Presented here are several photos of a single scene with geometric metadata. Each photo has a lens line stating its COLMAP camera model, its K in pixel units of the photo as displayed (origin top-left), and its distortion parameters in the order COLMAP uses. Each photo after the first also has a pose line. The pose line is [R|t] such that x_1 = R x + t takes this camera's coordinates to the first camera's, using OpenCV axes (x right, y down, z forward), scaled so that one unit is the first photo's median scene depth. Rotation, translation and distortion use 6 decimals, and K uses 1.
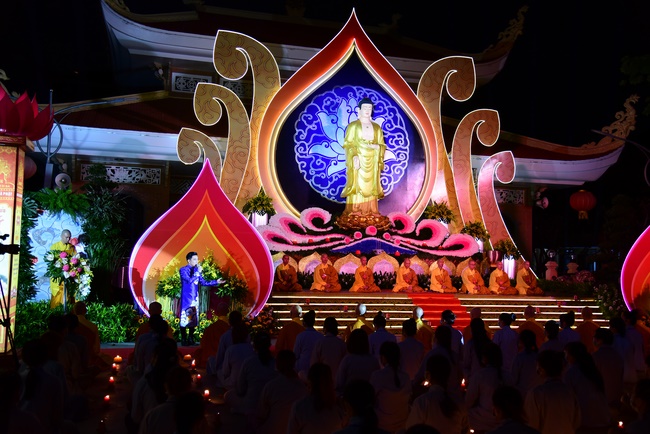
lens RADIAL K [[616.1, 0, 331.6], [0, 616.1, 216.0], [0, 0, 1]] dist [0.113411, 0.000000]
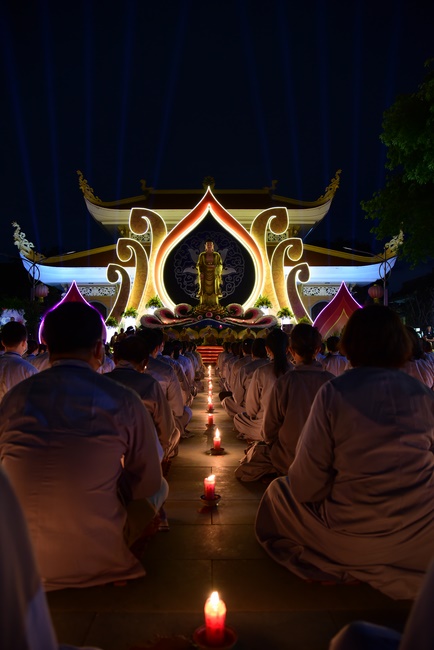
lens RADIAL K [[439.6, 0, 231.8], [0, 439.6, 329.2], [0, 0, 1]] dist [-0.035767, 0.017215]
pose [[0.972000, -0.037692, -0.231939, 0.373651], [0.043939, 0.998796, 0.021825, 0.036005], [0.230837, -0.031405, 0.972486, -0.172561]]
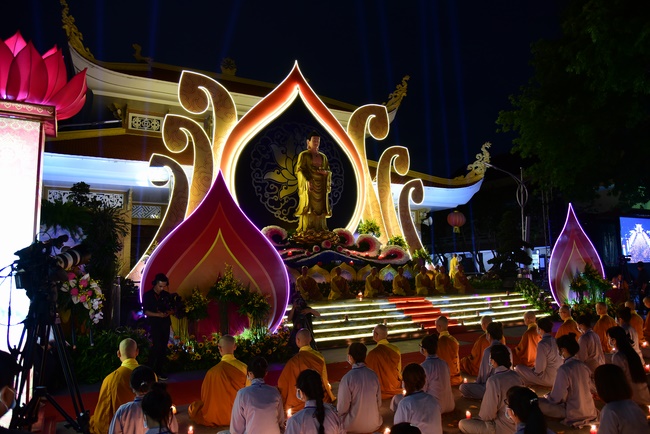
lens RADIAL K [[439.6, 0, 315.3], [0, 439.6, 224.4], [0, 0, 1]] dist [-0.035767, 0.017215]
pose [[0.977008, -0.016602, 0.212556, -0.117146], [0.023185, 0.999325, -0.028513, 0.008489], [-0.211939, 0.032785, 0.976733, 0.183483]]
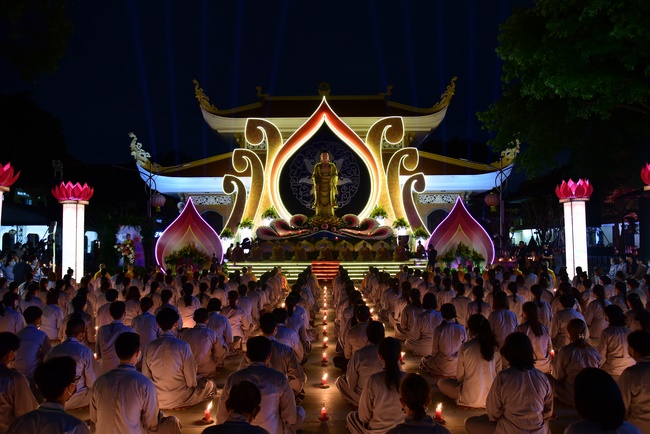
lens RADIAL K [[439.6, 0, 342.0], [0, 439.6, 223.4], [0, 0, 1]] dist [-0.035767, 0.017215]
pose [[0.968612, -0.041078, -0.245161, 0.376593], [0.047132, 0.998710, 0.018875, -0.005222], [0.244070, -0.029837, 0.969299, -0.170281]]
